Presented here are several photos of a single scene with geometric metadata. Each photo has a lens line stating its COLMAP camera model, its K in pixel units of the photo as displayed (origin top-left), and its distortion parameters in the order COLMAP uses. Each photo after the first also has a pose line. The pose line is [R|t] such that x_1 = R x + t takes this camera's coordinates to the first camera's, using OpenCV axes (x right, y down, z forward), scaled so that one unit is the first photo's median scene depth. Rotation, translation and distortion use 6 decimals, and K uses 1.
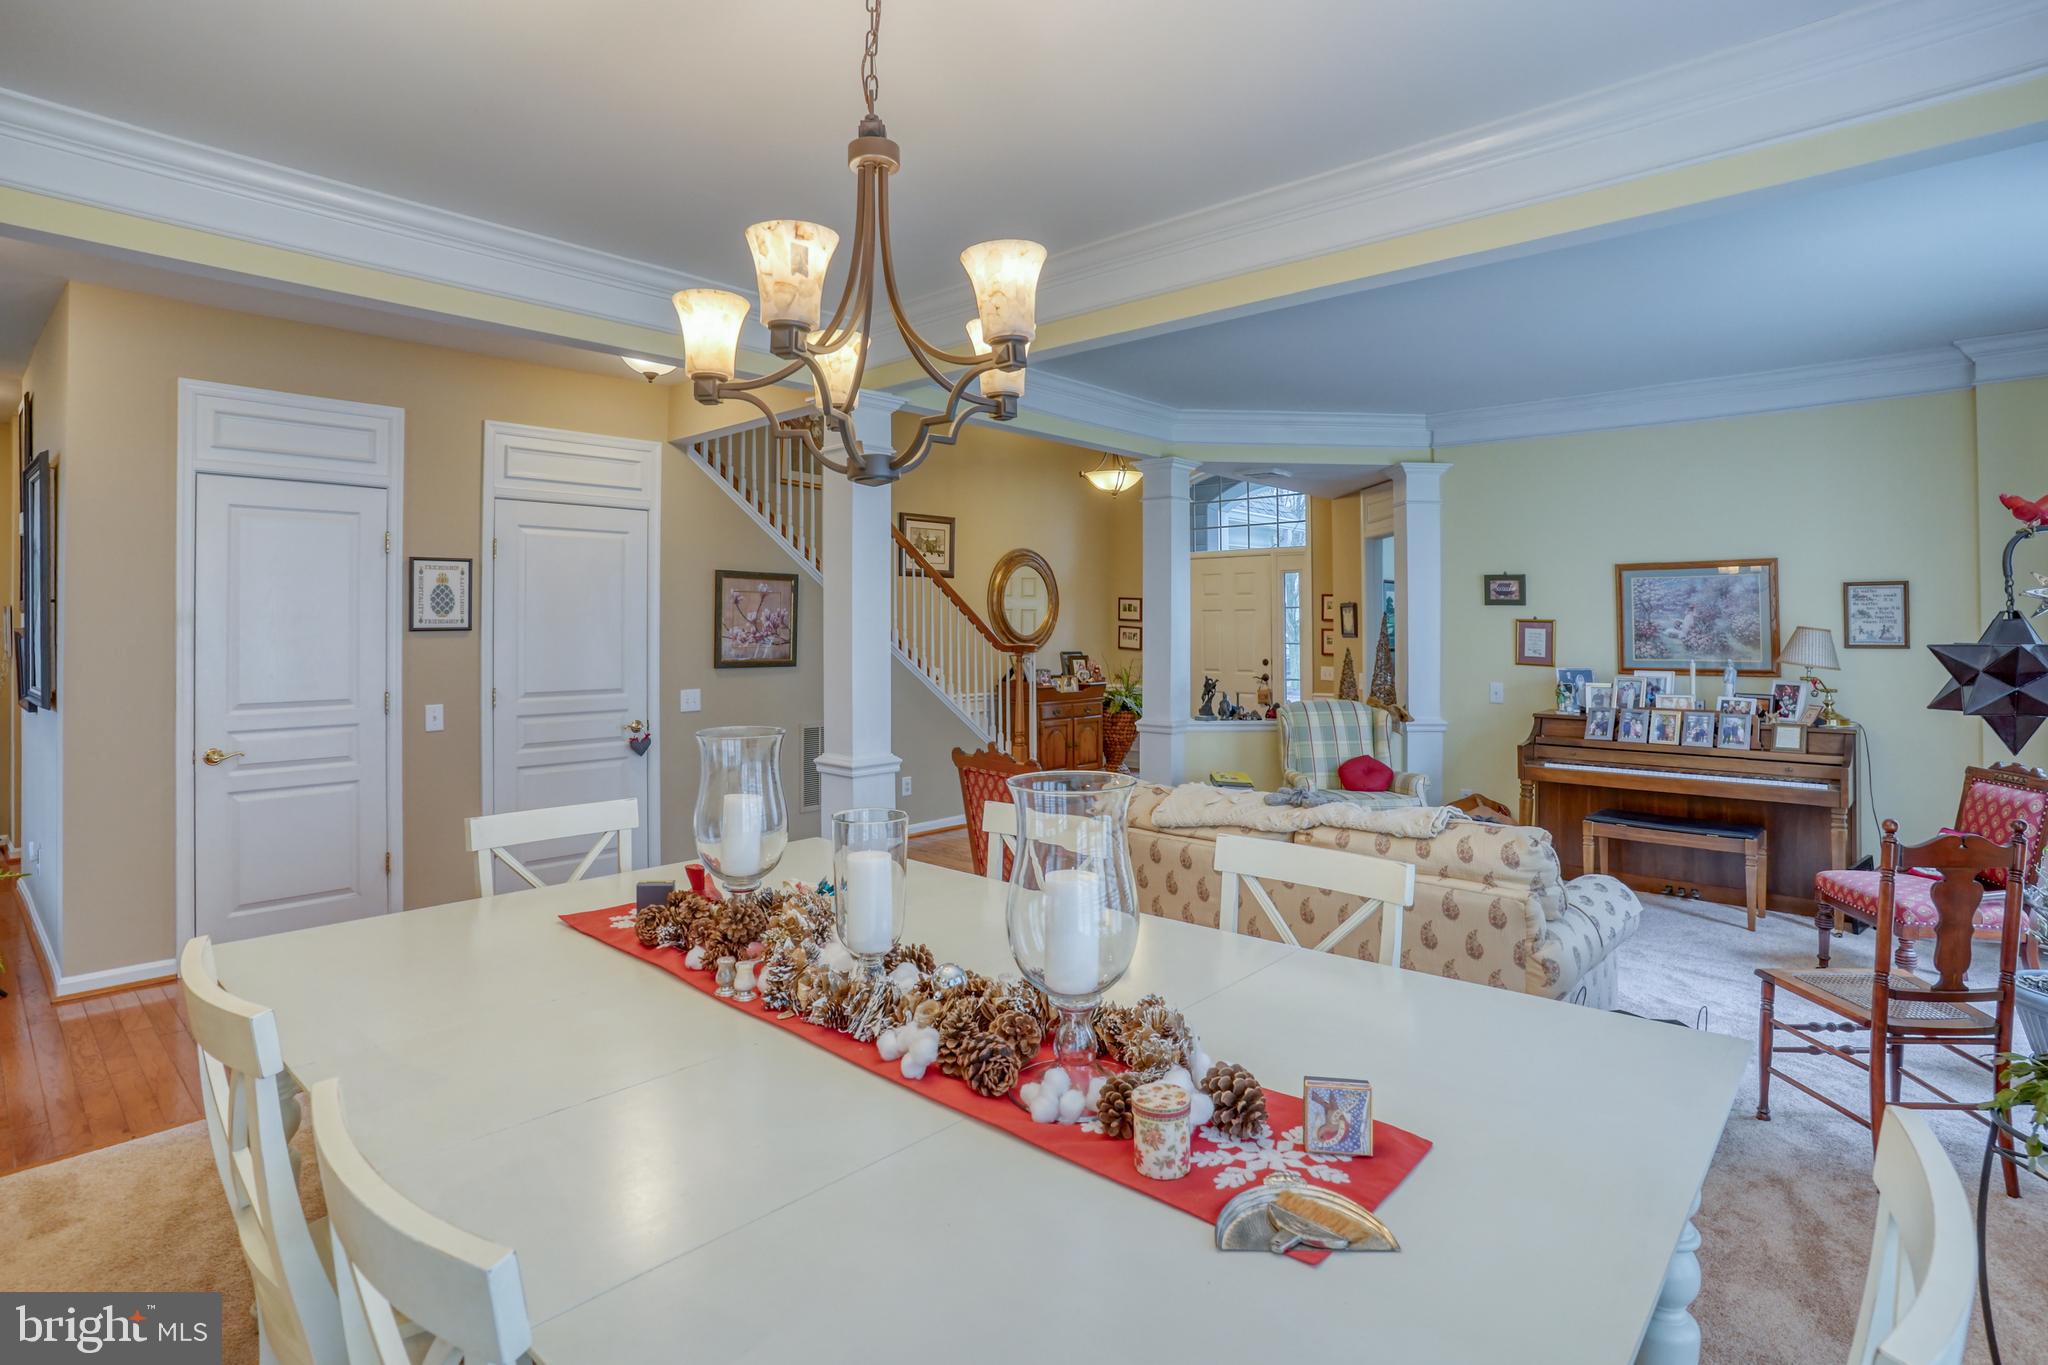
lens RADIAL K [[1072.7, 0, 1077.6], [0, 1072.7, 608.0], [0, 0, 1]] dist [-0.001262, -0.000220]
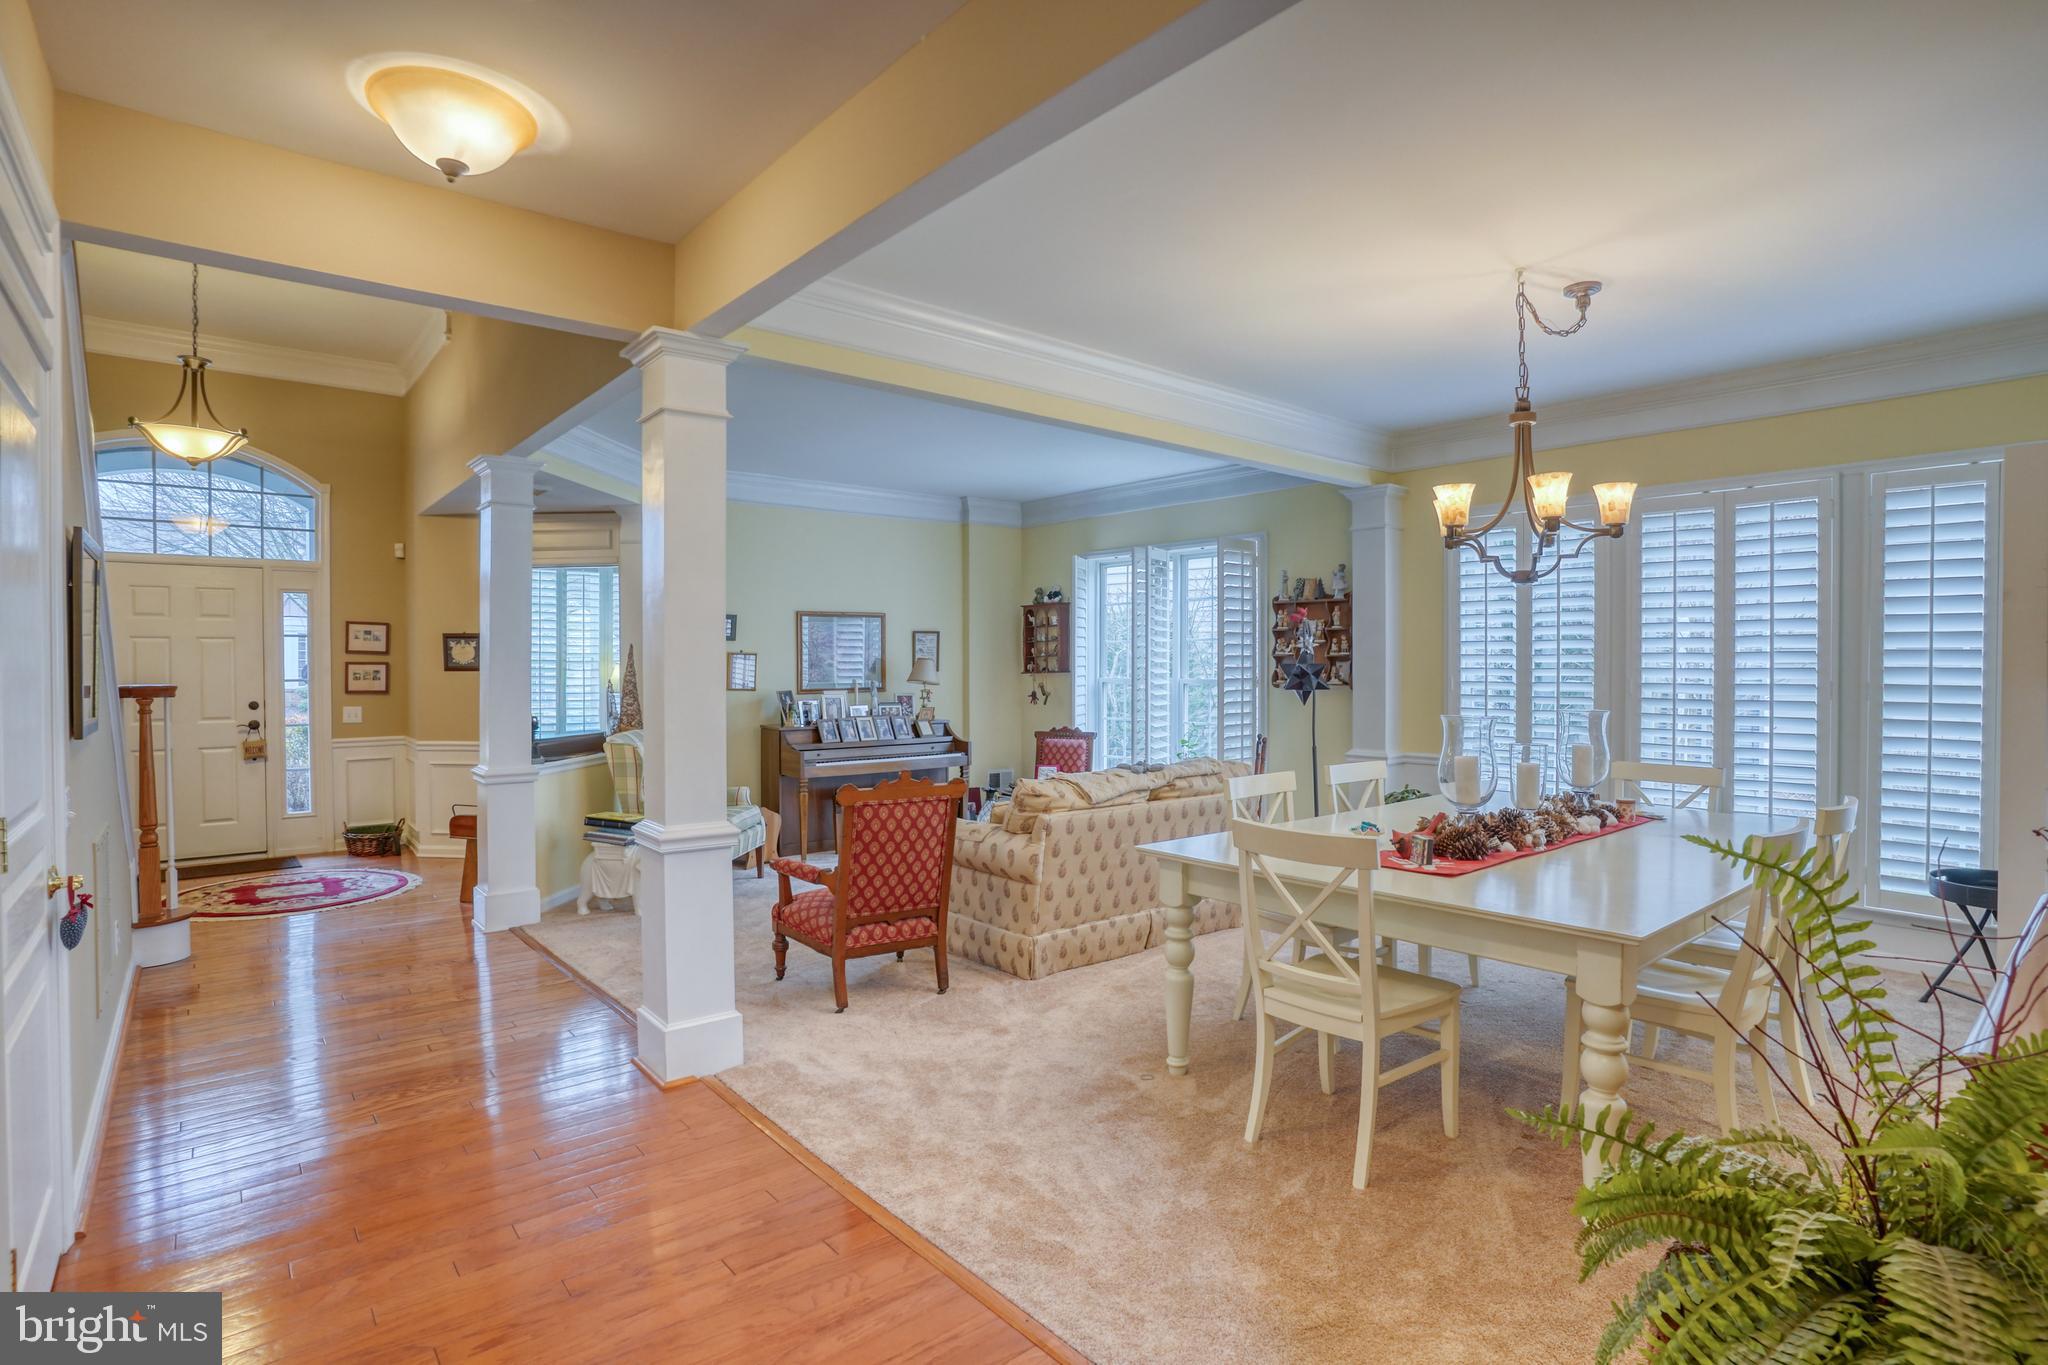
lens RADIAL K [[1014.9, 0, 1020.6], [0, 1014.9, 646.9], [0, 0, 1]] dist [-0.000192, 0.000081]
pose [[0.188051, 0.010051, 0.982108, -0.675898], [-0.016330, 0.999841, -0.007105, 0.007045], [-0.982024, -0.014701, 0.188185, 0.489140]]
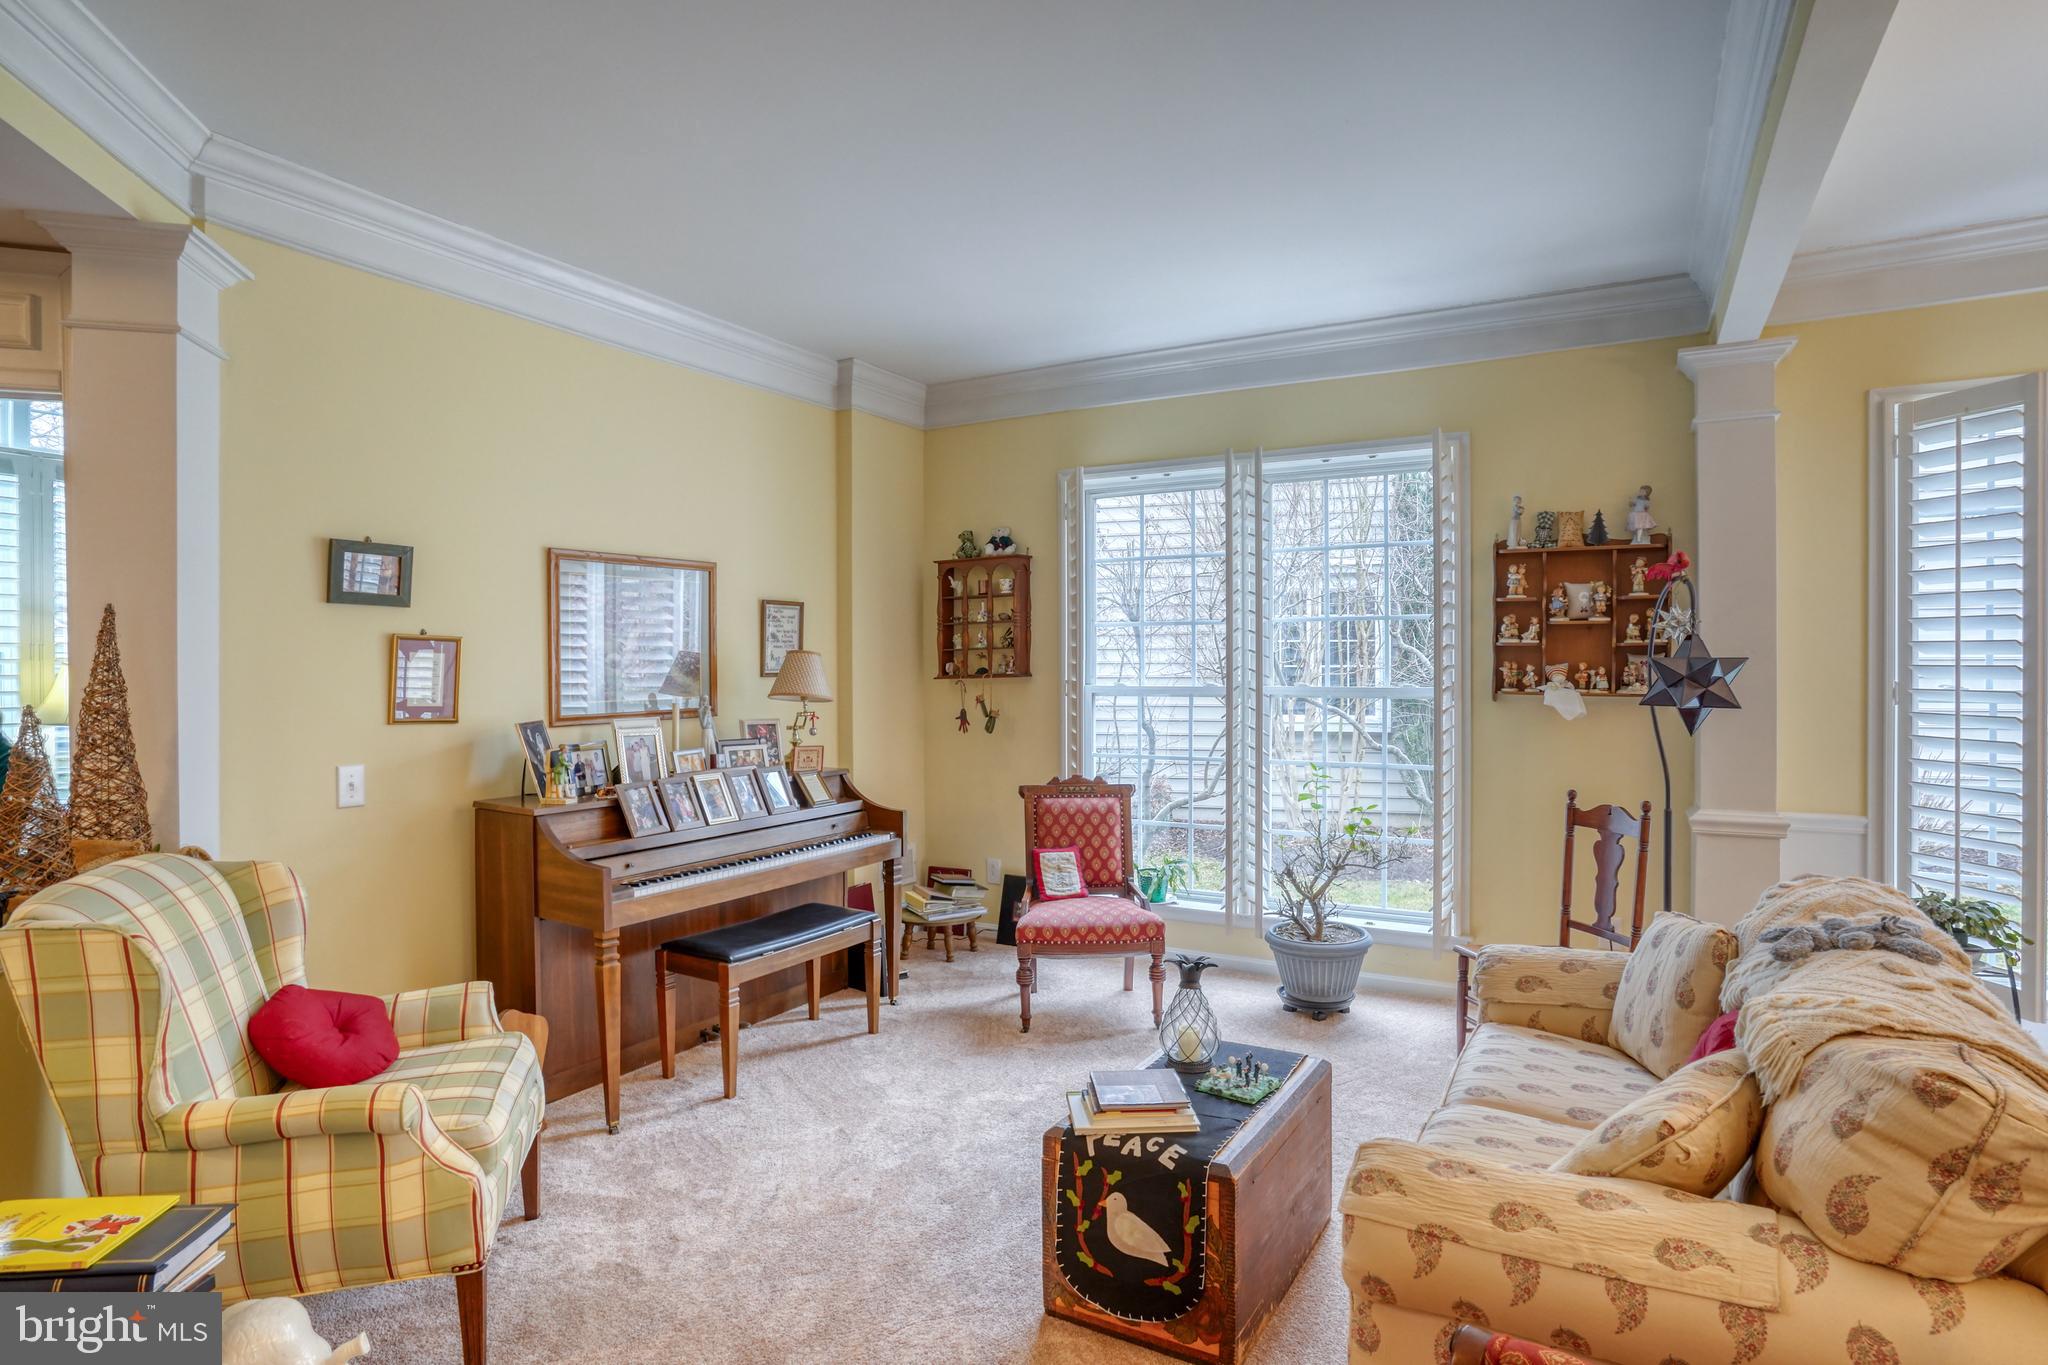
lens RADIAL K [[1067.9, 0, 1031.1], [0, 1067.9, 655.9], [0, 0, 1]] dist [-0.059207, 0.044713]
pose [[-0.173922, 0.003668, 0.984753, -0.135565], [-0.015955, 0.999851, -0.006542, 0.020195], [-0.984630, -0.016849, -0.173837, 0.830081]]
